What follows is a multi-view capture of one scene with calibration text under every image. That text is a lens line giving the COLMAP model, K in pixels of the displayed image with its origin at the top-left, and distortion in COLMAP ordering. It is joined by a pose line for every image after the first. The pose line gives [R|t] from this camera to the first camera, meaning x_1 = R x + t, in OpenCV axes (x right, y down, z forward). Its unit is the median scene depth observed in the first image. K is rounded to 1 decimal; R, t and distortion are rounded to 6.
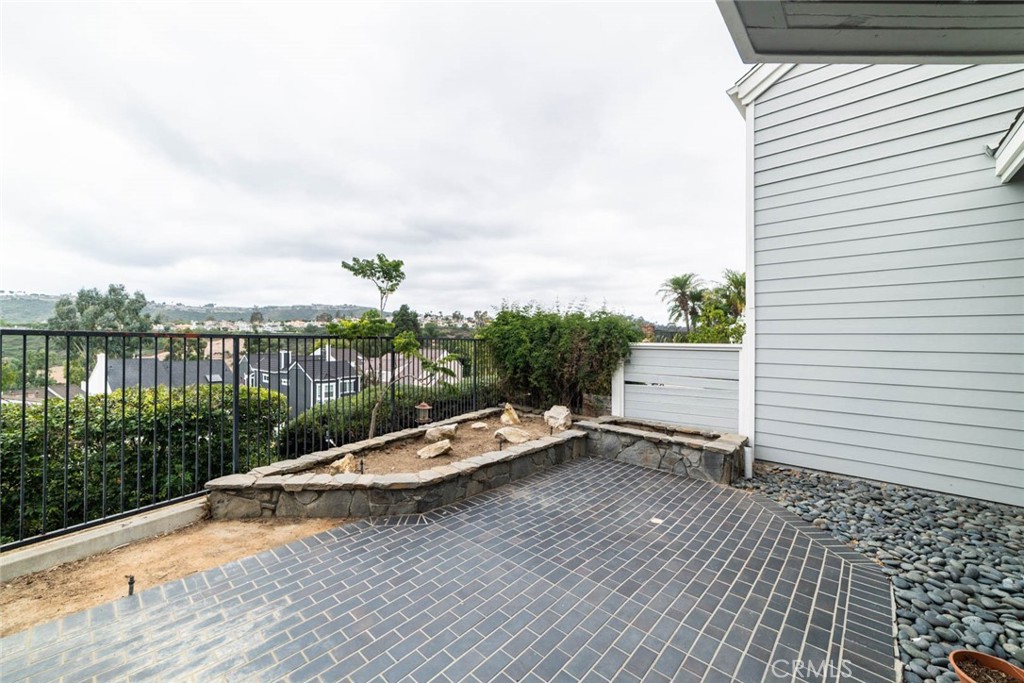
lens RADIAL K [[396.6, 0, 509.7], [0, 396.6, 341.7], [0, 0, 1]] dist [-0.009466, 0.004140]
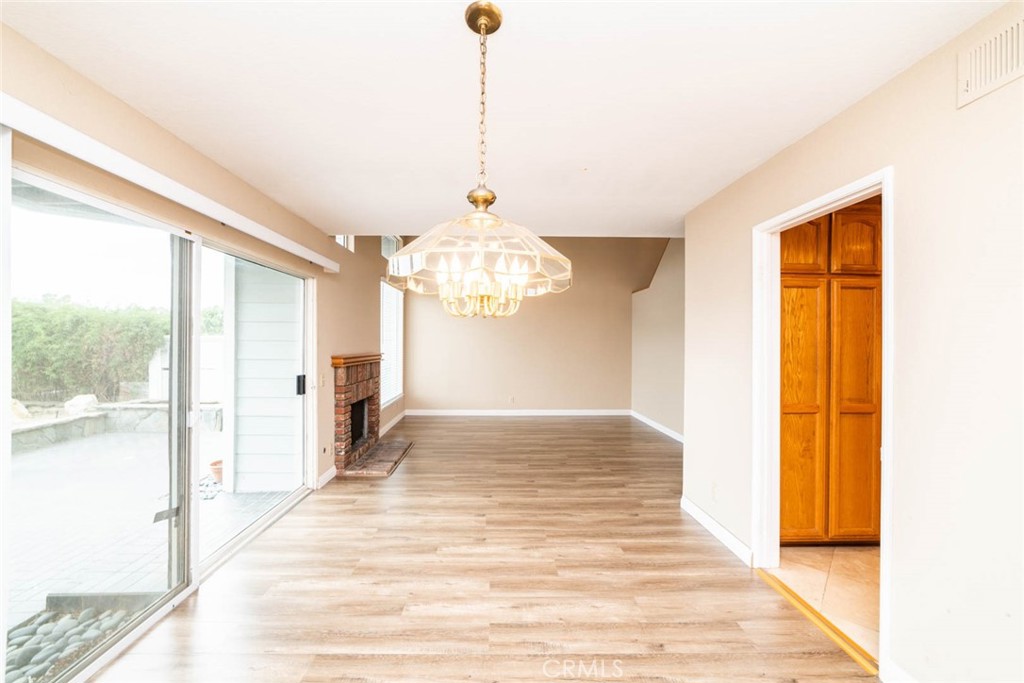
lens RADIAL K [[396.6, 0, 501.5], [0, 396.6, 341.7], [0, 0, 1]] dist [-0.009466, 0.004140]
pose [[0.719706, -0.006600, 0.694247, 0.193044], [0.001254, 0.999966, 0.008207, 0.012091], [-0.694278, -0.005036, 0.719690, -0.529250]]
